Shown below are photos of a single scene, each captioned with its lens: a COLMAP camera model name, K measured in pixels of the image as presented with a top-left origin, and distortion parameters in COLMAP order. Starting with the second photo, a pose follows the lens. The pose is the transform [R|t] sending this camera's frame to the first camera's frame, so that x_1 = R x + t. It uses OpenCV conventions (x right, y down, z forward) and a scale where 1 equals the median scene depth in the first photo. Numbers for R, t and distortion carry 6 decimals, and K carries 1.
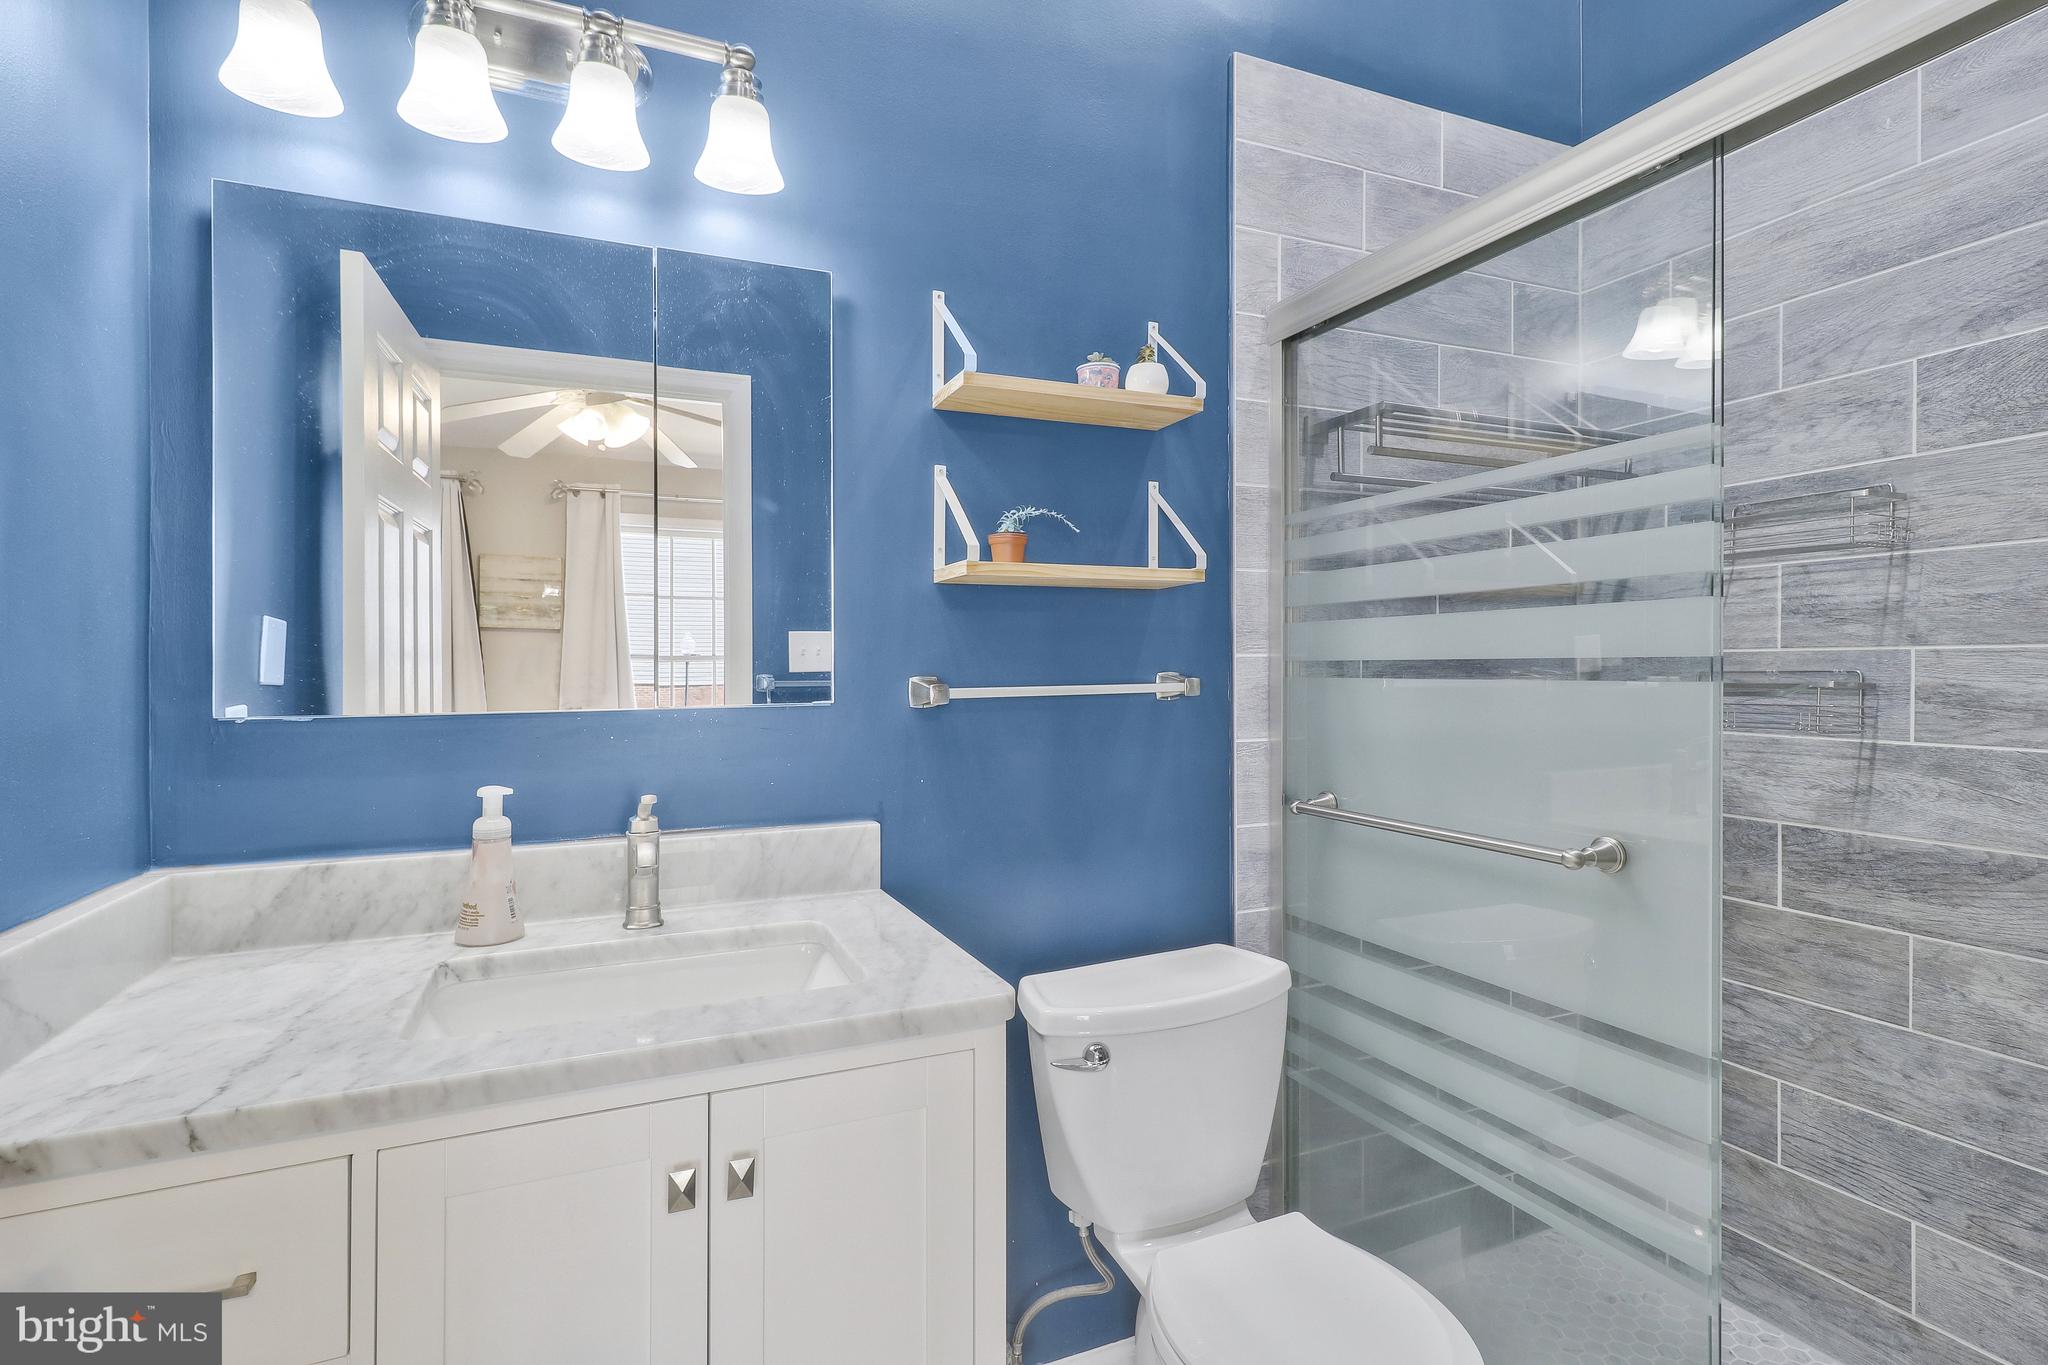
lens RADIAL K [[1026.3, 0, 1026.0], [0, 1026.3, 663.3], [0, 0, 1]] dist [0.003041, 0.001449]
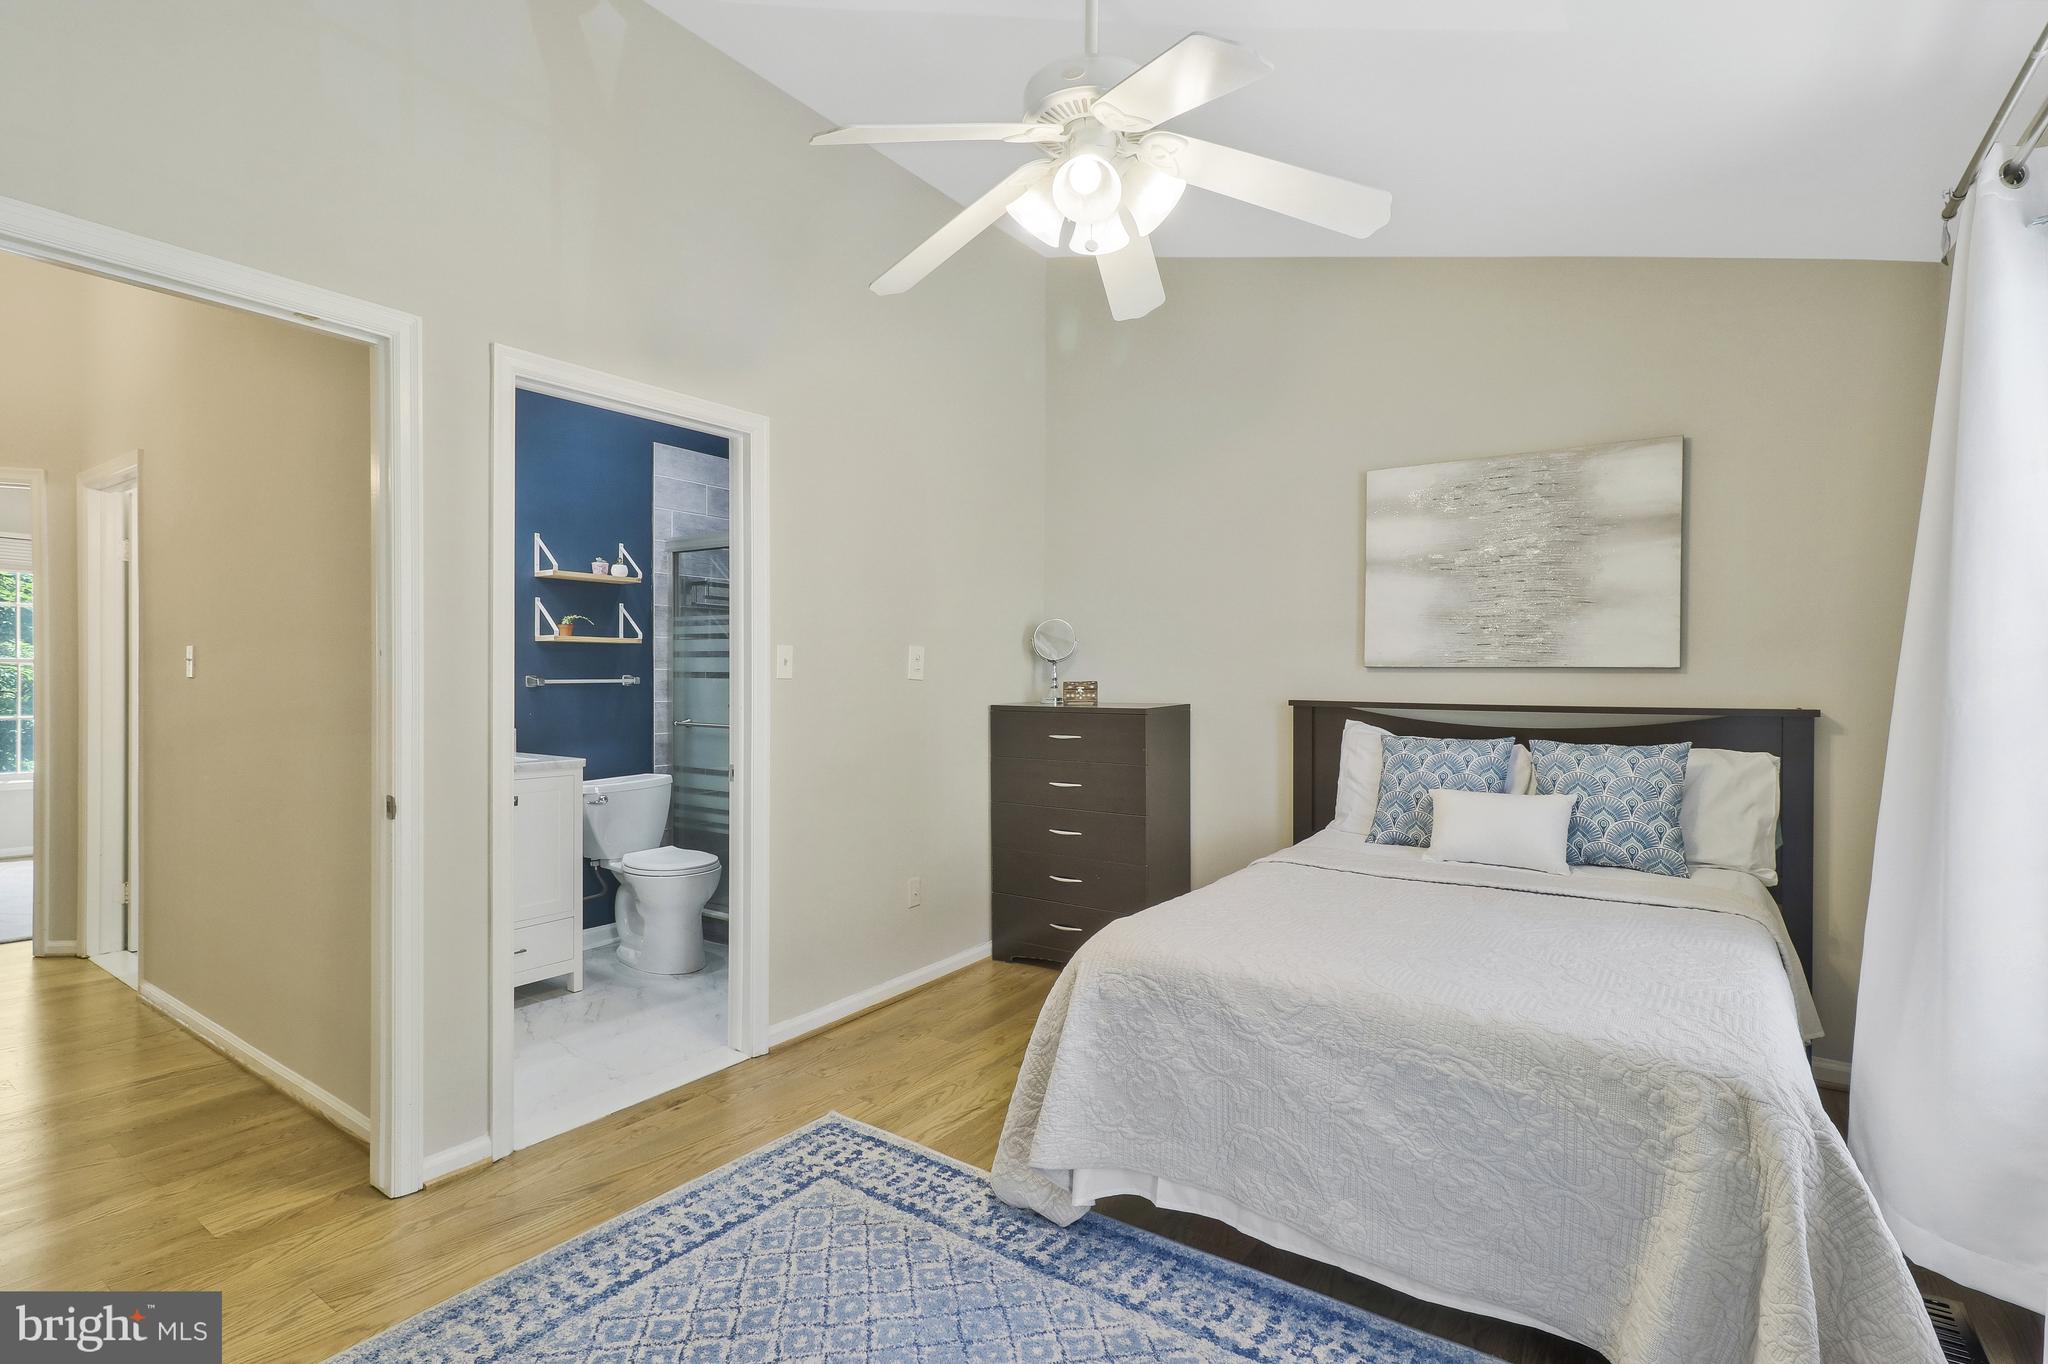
lens RADIAL K [[961.9, 0, 1024.0], [0, 961.9, 682.0], [0, 0, 1]] dist [0.010718, 0.000329]
pose [[0.852925, 0.000735, 0.522032, -0.298720], [-0.000761, 1.000000, -0.000164, 0.026616], [-0.522032, -0.000257, 0.852926, -1.728399]]
